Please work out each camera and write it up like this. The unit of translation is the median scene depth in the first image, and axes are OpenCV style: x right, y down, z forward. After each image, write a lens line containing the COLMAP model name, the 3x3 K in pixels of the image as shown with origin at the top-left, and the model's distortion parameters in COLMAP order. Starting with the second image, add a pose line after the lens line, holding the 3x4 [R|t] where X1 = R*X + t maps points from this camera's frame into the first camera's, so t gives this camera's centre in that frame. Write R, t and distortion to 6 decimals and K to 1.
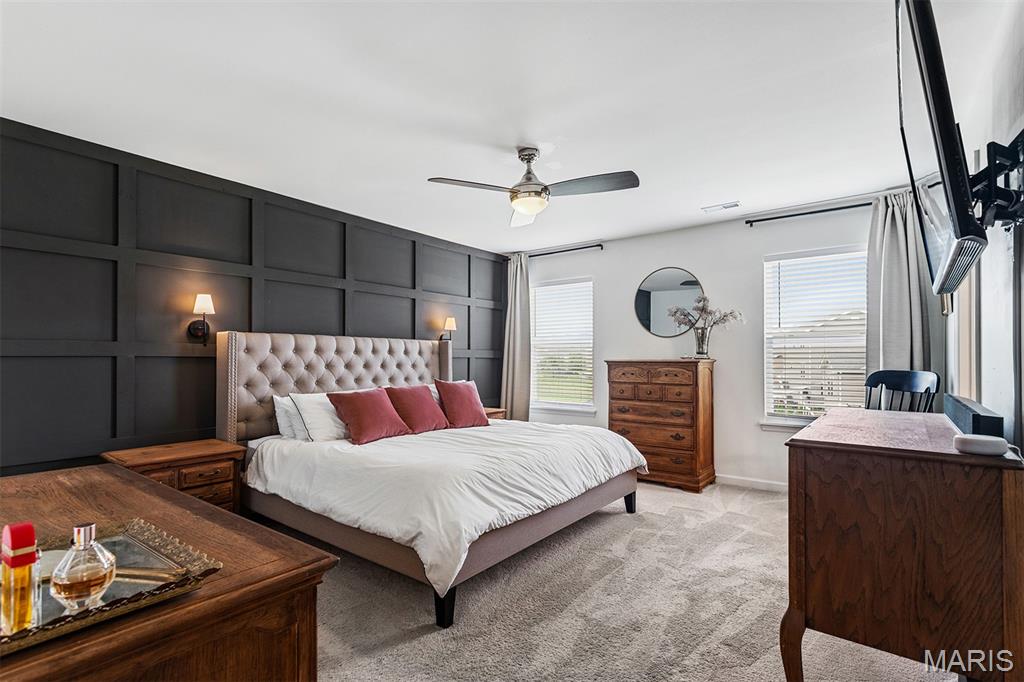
lens RADIAL K [[484.1, 0, 499.5], [0, 484.1, 348.1], [0, 0, 1]] dist [-0.002150, -0.000783]
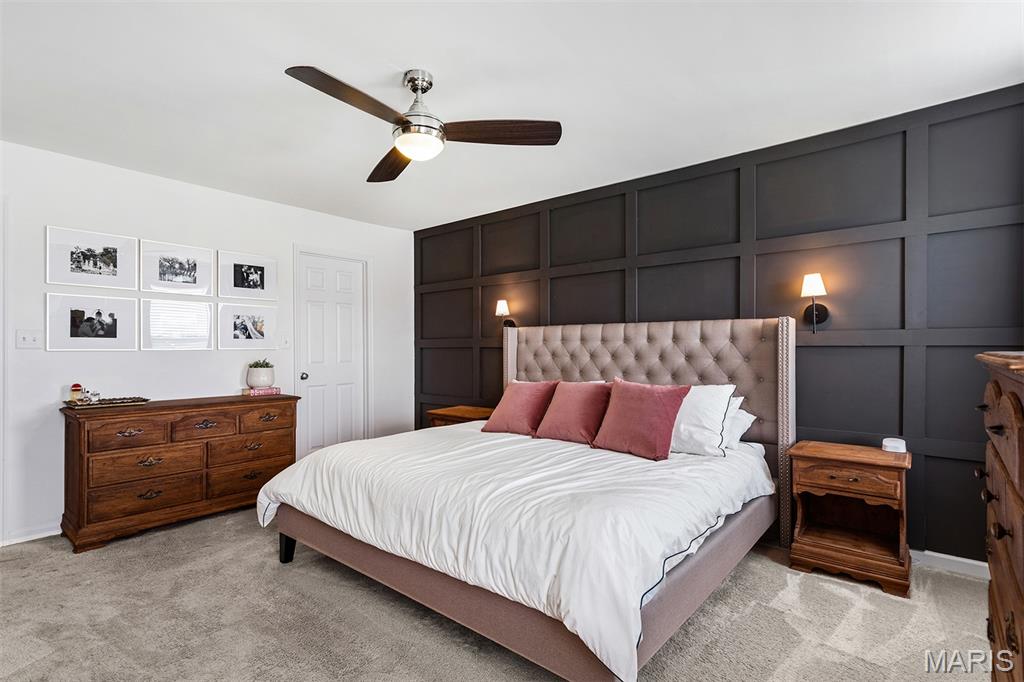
lens RADIAL K [[484.1, 0, 499.5], [0, 484.1, 348.1], [0, 0, 1]] dist [-0.002150, -0.000783]
pose [[-0.038801, -0.001424, -0.999246, 0.570557], [0.022436, 0.999746, -0.002296, 0.018526], [0.998995, -0.022508, -0.038759, 0.811376]]
